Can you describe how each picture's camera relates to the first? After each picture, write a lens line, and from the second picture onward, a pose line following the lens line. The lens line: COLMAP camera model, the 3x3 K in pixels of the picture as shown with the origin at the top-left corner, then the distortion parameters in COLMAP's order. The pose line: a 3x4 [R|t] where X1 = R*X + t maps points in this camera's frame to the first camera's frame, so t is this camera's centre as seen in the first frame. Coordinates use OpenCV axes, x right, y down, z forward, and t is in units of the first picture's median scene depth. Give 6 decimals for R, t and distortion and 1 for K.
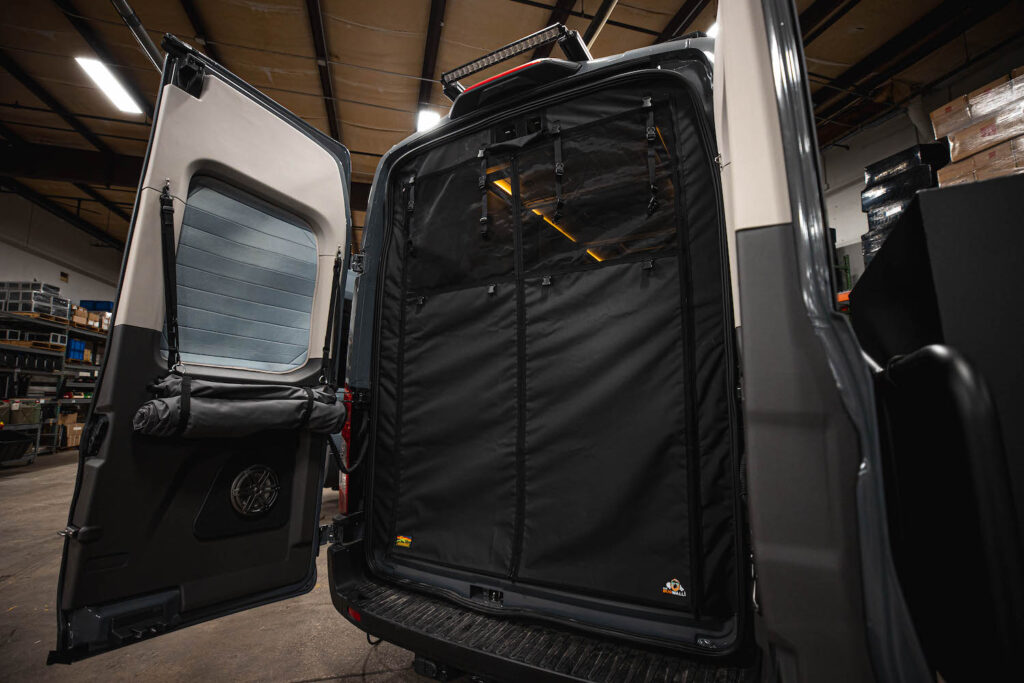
lens RADIAL K [[467.5, 0, 510.3], [0, 467.5, 344.4], [0, 0, 1]] dist [-0.045257, 0.011773]
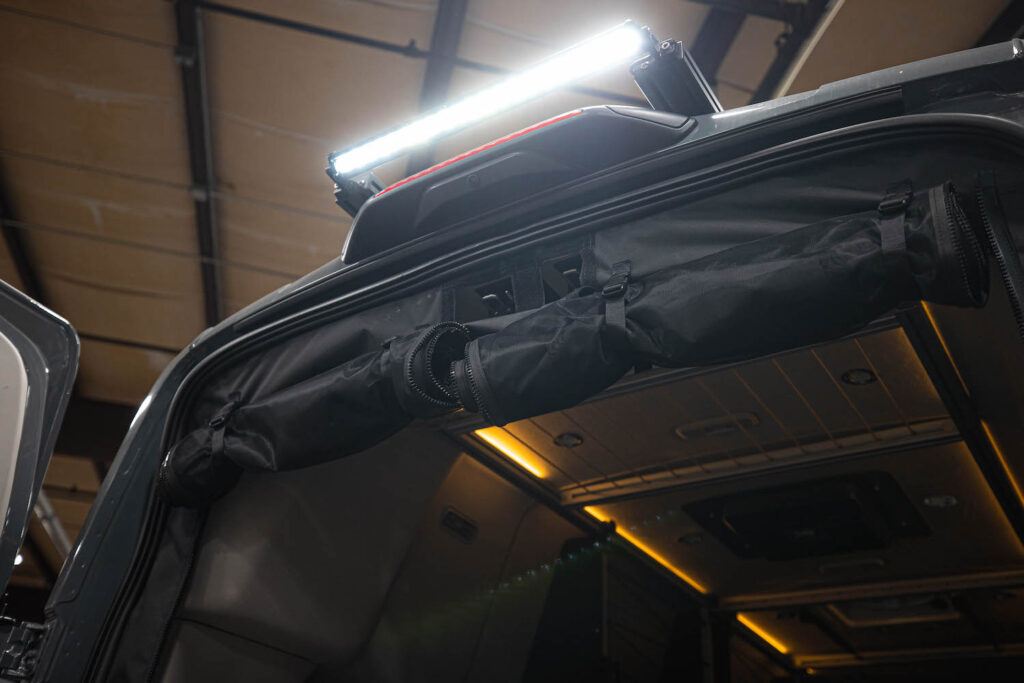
lens RADIAL K [[970.1, 0, 512.0], [0, 970.1, 341.5], [0, 0, 1]] dist [0.043282, 0.002352]
pose [[0.996320, 0.027734, -0.081099, 0.078563], [-0.059227, 0.906724, -0.417545, -0.129096], [0.061954, 0.420812, 0.905030, 0.376409]]
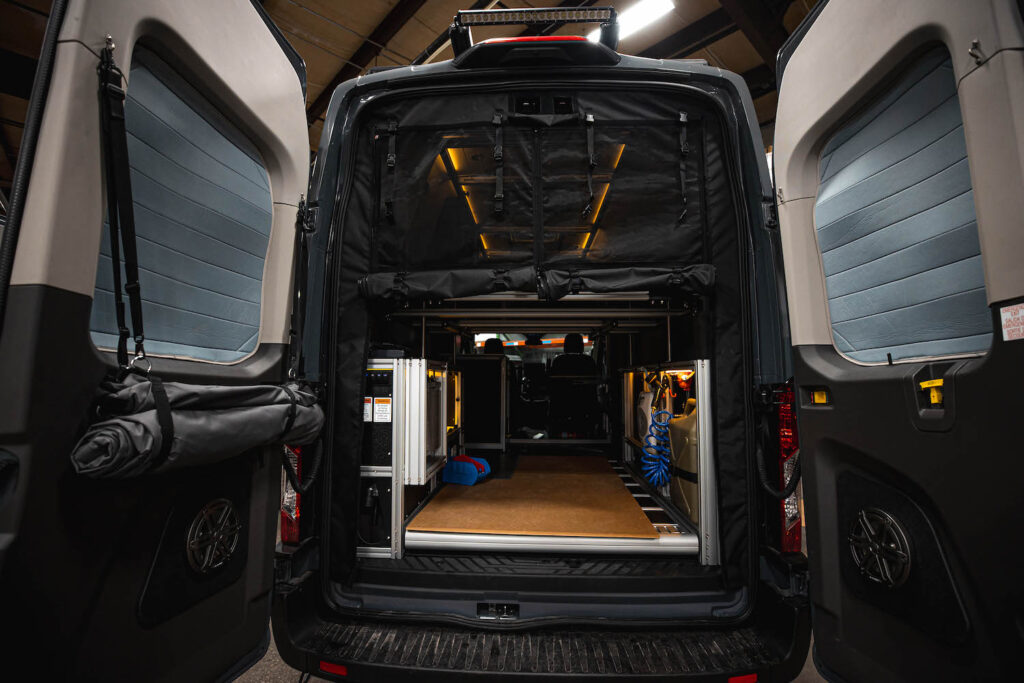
lens RADIAL K [[467.5, 0, 510.3], [0, 467.5, 344.4], [0, 0, 1]] dist [-0.045257, 0.011773]
pose [[0.890554, 0.042115, 0.452923, -0.463761], [-0.065977, 0.997135, 0.037006, -0.023272], [-0.450067, -0.062839, 0.890781, 0.198810]]
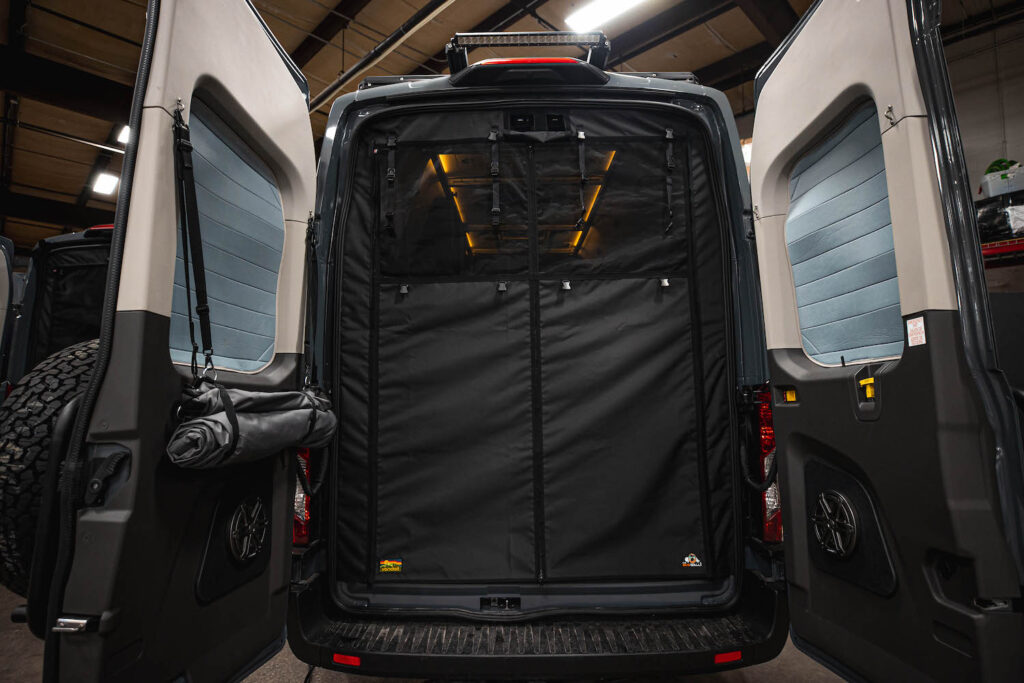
lens RADIAL K [[546.0, 0, 509.3], [0, 546.0, 343.6], [0, 0, 1]] dist [-0.027266, 0.000620]
pose [[0.874639, 0.034553, 0.483542, -0.598014], [-0.055495, 0.998036, 0.029062, -0.038064], [-0.481589, -0.052253, 0.874838, 0.021331]]
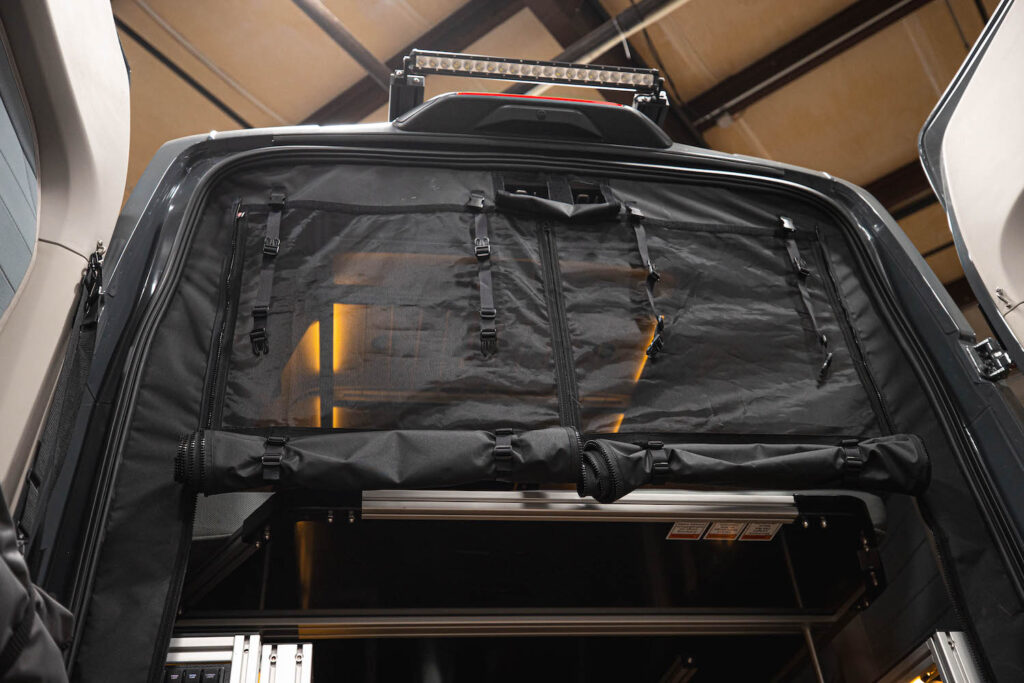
lens RADIAL K [[970.1, 0, 512.0], [0, 970.1, 341.5], [0, 0, 1]] dist [0.043282, 0.002352]
pose [[0.786509, 0.348692, 0.509723, -0.555797], [-0.011399, 0.833412, -0.552534, 0.303873], [-0.617473, 0.428763, 0.659461, 0.402327]]
